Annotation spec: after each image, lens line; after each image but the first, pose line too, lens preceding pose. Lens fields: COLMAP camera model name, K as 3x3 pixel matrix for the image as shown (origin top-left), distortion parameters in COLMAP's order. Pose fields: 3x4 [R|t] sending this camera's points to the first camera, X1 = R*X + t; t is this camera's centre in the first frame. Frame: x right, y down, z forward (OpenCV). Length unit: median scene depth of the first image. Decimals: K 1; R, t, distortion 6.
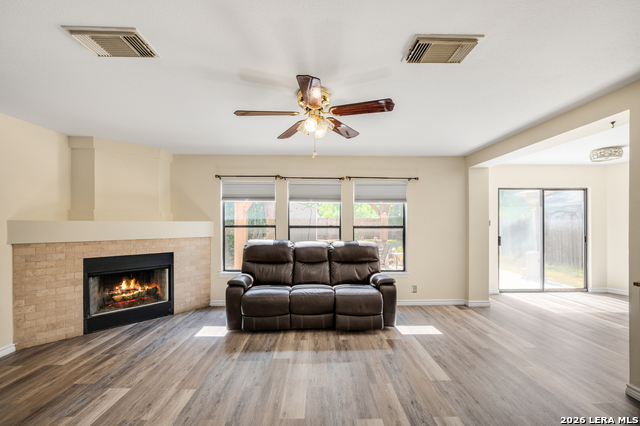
lens RADIAL K [[259.7, 0, 321.1], [0, 259.7, 221.0], [0, 0, 1]] dist [-0.002307, 0.000051]
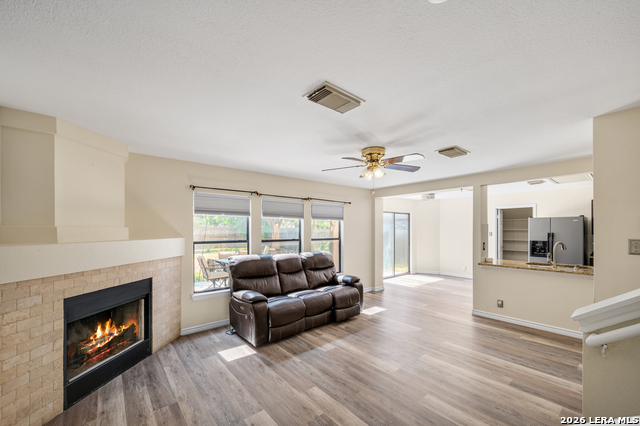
lens RADIAL K [[260.7, 0, 318.0], [0, 260.7, 228.5], [0, 0, 1]] dist [0.000998, -0.000290]
pose [[0.784520, -0.000342, 0.620103, -0.696205], [-0.000504, 0.999999, 0.001189, -0.035500], [-0.620103, -0.001245, 0.784519, 0.042731]]
